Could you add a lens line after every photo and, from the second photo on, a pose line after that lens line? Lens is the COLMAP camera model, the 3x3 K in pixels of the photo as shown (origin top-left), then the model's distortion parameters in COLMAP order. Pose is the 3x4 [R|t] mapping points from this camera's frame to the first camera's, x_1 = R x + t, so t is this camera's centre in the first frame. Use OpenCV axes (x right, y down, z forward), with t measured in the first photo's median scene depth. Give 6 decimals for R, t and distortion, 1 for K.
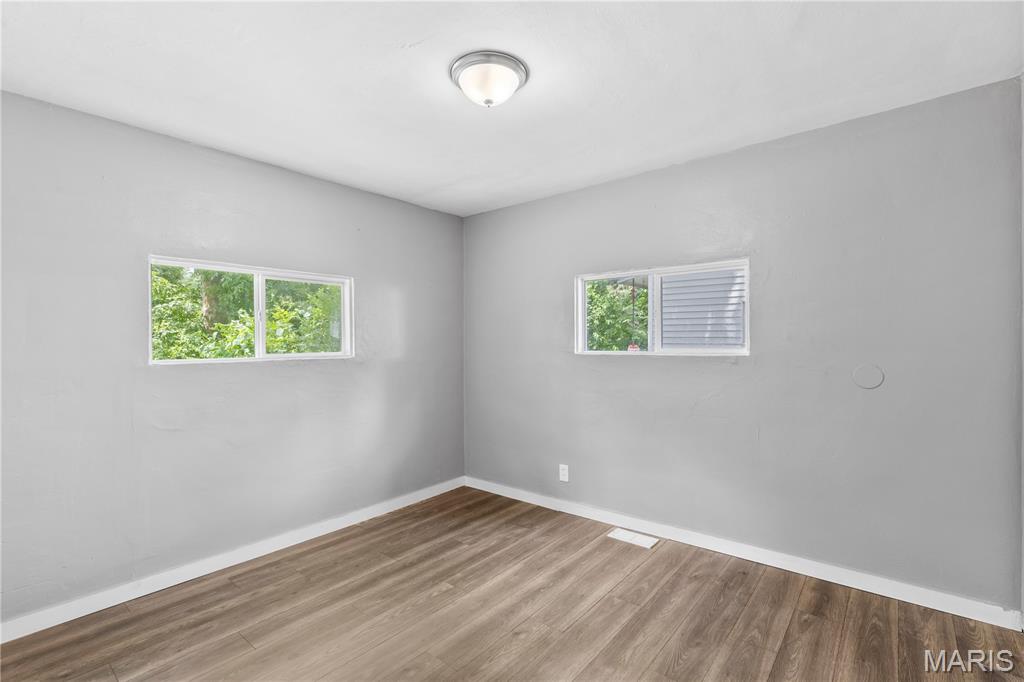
lens RADIAL K [[468.4, 0, 514.9], [0, 468.4, 338.9], [0, 0, 1]] dist [0.006941, -0.003008]
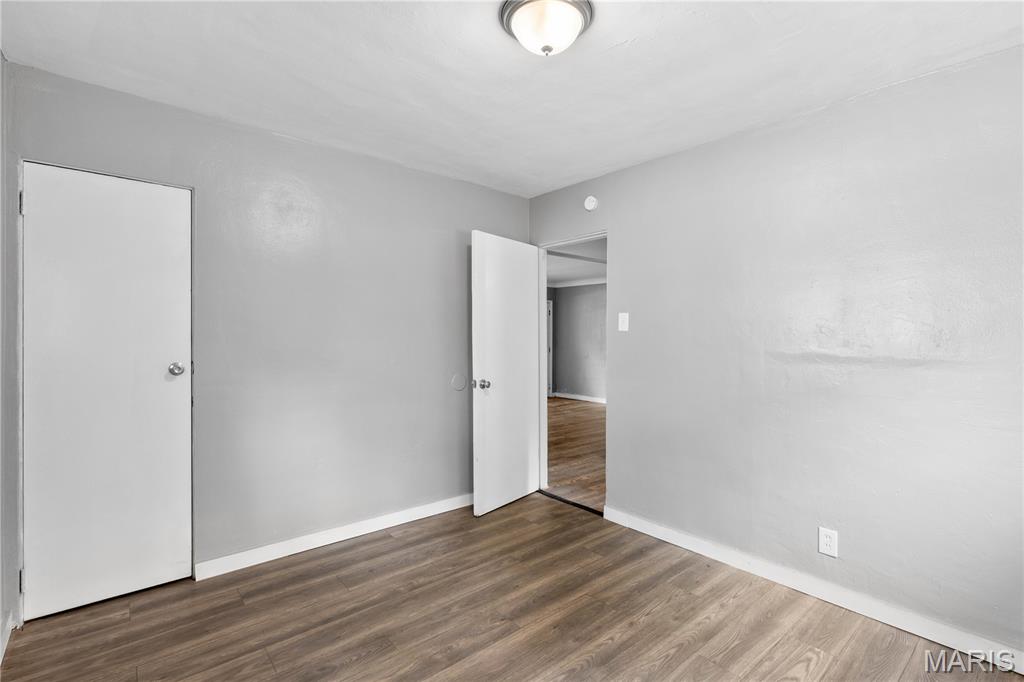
lens RADIAL K [[468.4, 0, 511.8], [0, 468.4, 339.4], [0, 0, 1]] dist [0.006941, -0.003008]
pose [[-0.986087, 0.002871, 0.166205, -0.125800], [0.002552, 0.999994, -0.002136, 0.022901], [-0.166210, -0.001682, -0.986089, 1.948310]]
